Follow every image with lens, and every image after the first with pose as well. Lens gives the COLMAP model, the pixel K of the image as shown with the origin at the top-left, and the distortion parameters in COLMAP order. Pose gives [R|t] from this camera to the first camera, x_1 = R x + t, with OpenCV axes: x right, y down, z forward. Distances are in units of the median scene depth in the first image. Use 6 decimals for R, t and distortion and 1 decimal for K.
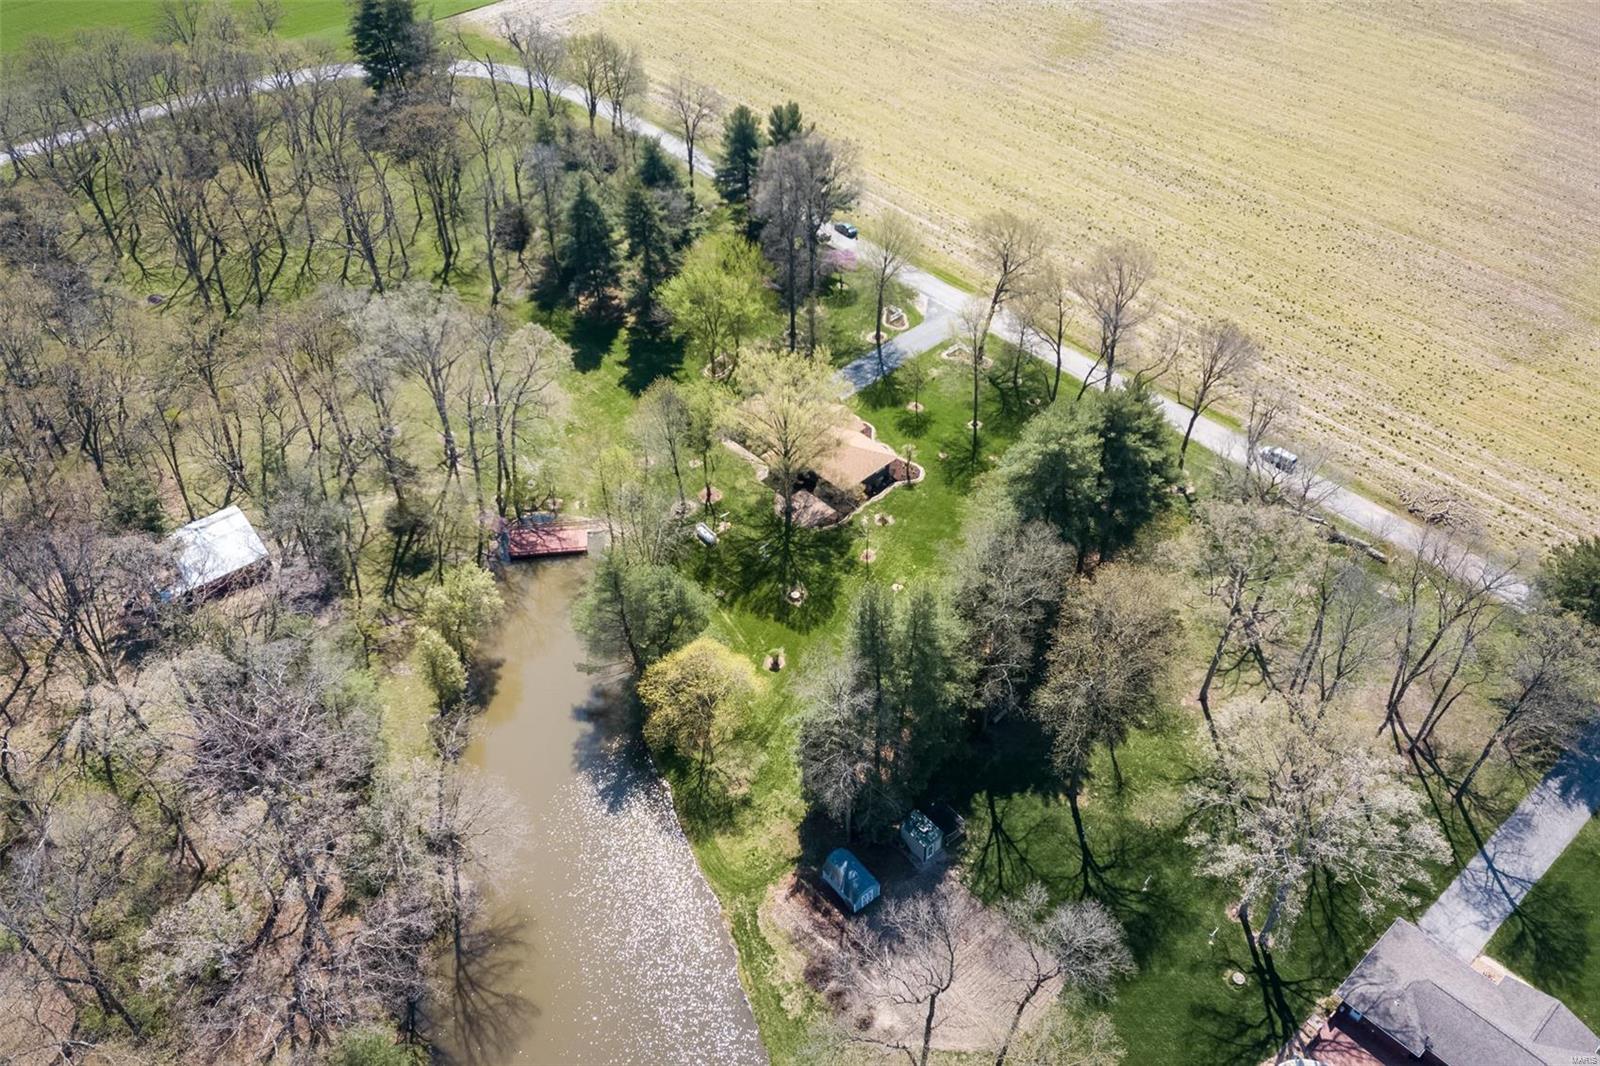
lens RADIAL K [[1210.7, 0, 800.0], [0, 1210.7, 533.0], [0, 0, 1]] dist [0.047729, -0.001332]
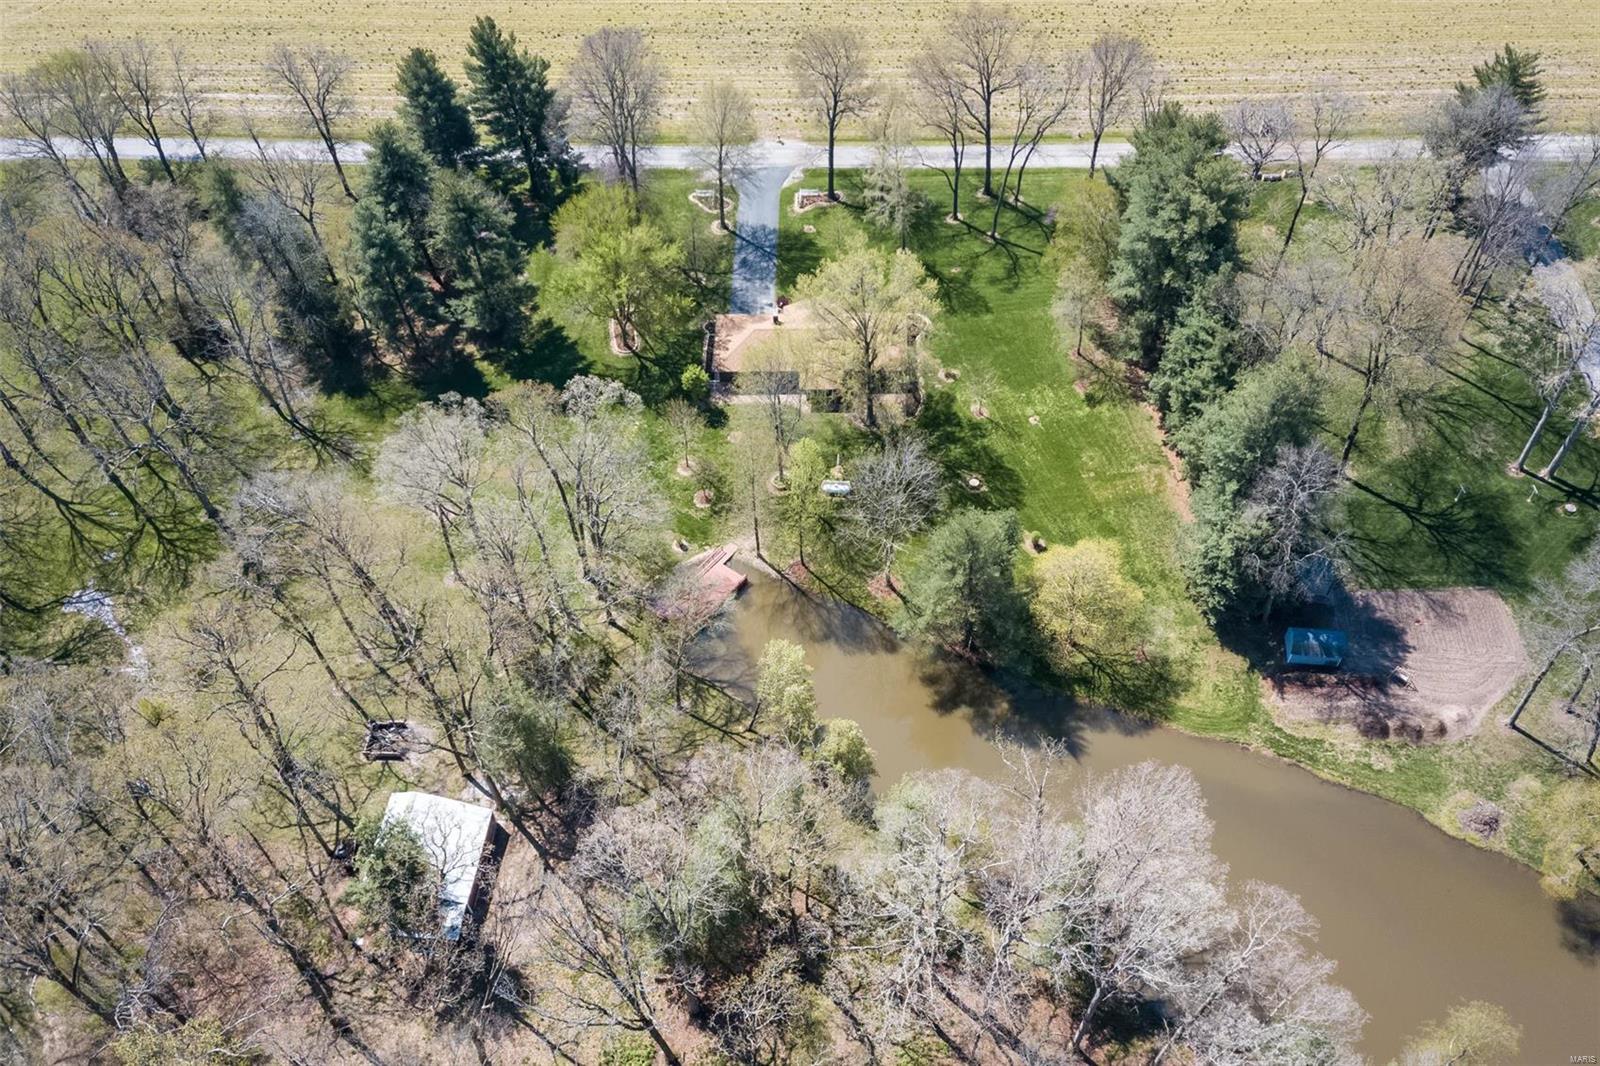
lens RADIAL K [[1210.7, 0, 800.0], [0, 1210.7, 533.0], [0, 0, 1]] dist [0.047729, -0.001332]
pose [[0.710795, -0.568785, 0.413828, -0.640579], [0.500315, 0.822359, 0.270945, -0.301002], [-0.494425, 0.014458, 0.869100, 0.278205]]
